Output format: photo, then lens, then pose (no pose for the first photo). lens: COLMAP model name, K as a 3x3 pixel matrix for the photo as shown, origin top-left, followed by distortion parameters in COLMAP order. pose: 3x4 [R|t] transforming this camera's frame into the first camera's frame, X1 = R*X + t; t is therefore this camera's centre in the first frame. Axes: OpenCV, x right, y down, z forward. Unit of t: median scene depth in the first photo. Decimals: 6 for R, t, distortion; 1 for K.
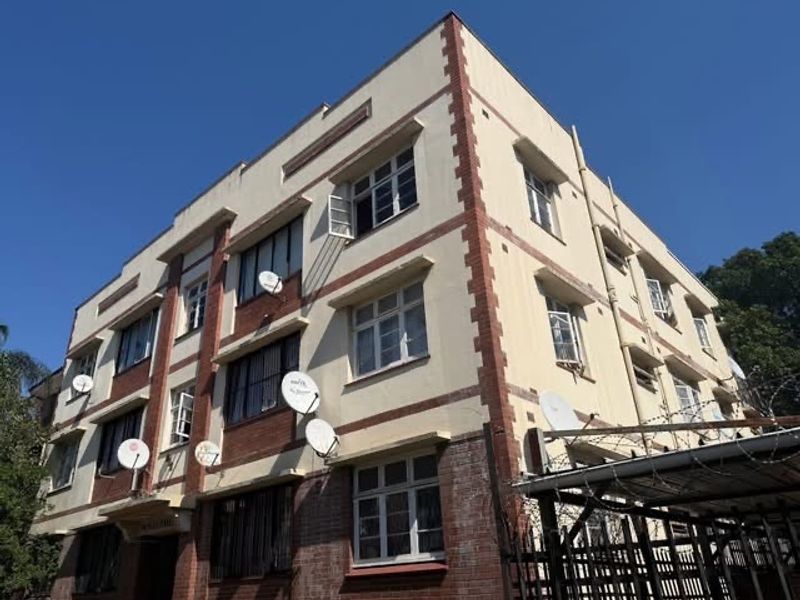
lens RADIAL K [[587.3, 0, 407.6], [0, 587.3, 292.0], [0, 0, 1]] dist [0.069709, -0.073491]
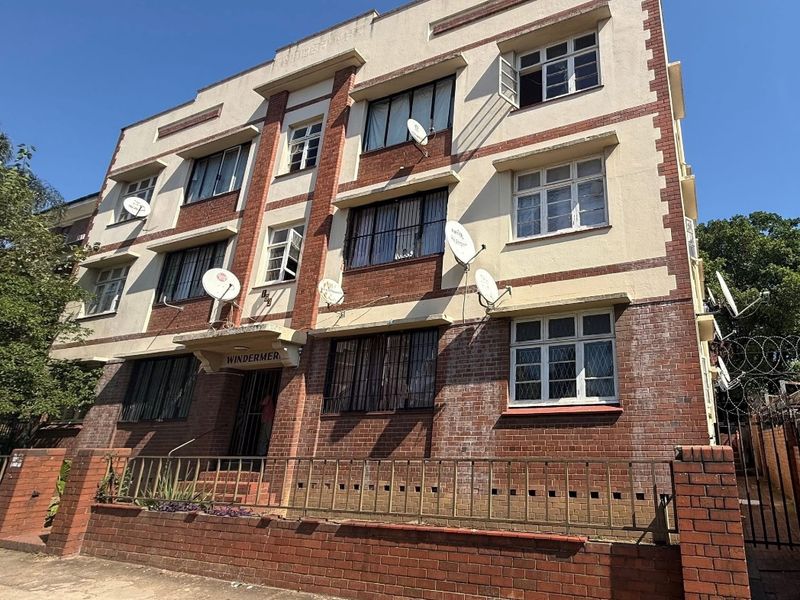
lens RADIAL K [[388.3, 0, 401.6], [0, 388.3, 303.4], [0, 0, 1]] dist [-0.003311, -0.000389]
pose [[0.927602, 0.144687, 0.344412, -0.444414], [-0.189411, 0.976815, 0.099781, 0.204387], [-0.321990, -0.157793, 0.933501, 0.362359]]
